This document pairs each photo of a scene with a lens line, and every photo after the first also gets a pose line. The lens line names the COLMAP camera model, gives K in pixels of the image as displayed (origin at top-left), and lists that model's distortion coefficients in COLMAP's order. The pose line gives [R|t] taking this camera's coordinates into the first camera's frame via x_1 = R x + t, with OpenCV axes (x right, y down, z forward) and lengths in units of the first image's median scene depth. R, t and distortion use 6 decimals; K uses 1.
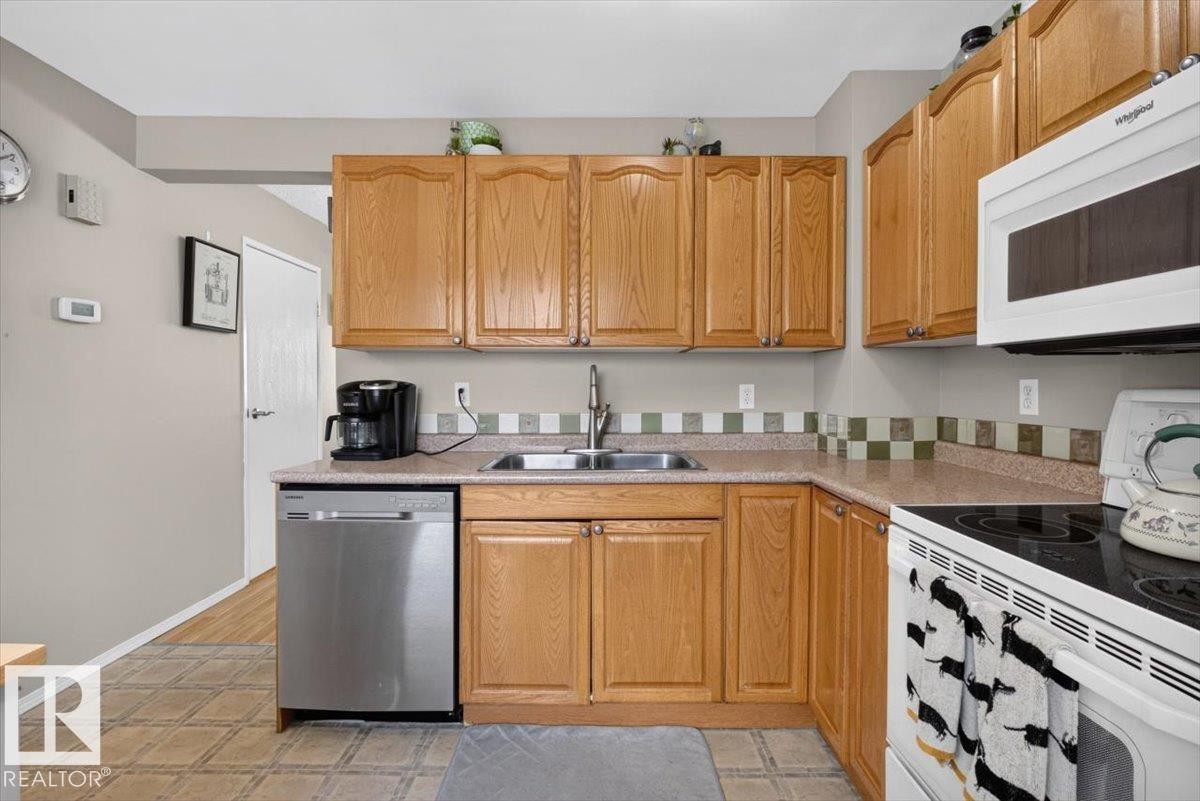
lens RADIAL K [[526.1, 0, 600.3], [0, 526.1, 389.7], [0, 0, 1]] dist [-0.009607, -0.000570]
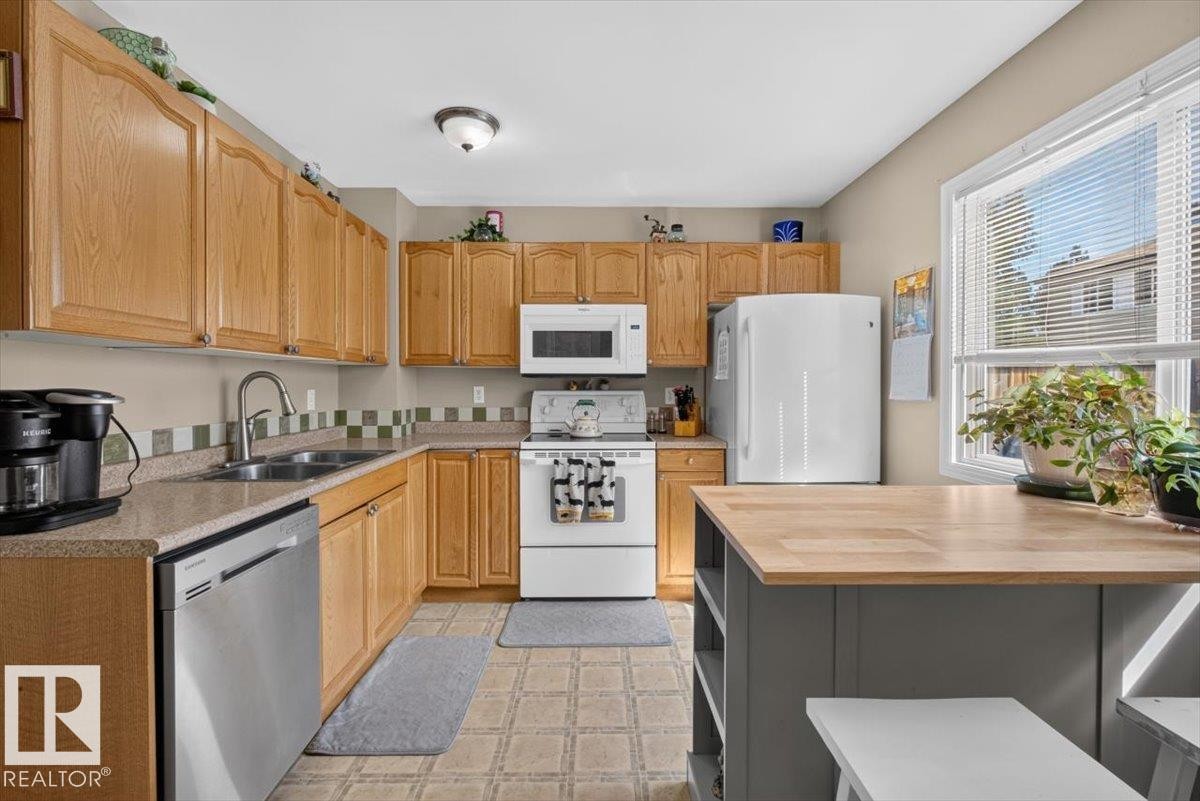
lens RADIAL K [[526.1, 0, 600.0], [0, 526.1, 391.8], [0, 0, 1]] dist [-0.009607, -0.000570]
pose [[-0.017760, -0.014854, 0.999732, -1.127353], [0.005473, 0.999873, 0.014953, -0.023551], [-0.999827, 0.005738, -0.017677, 0.437127]]
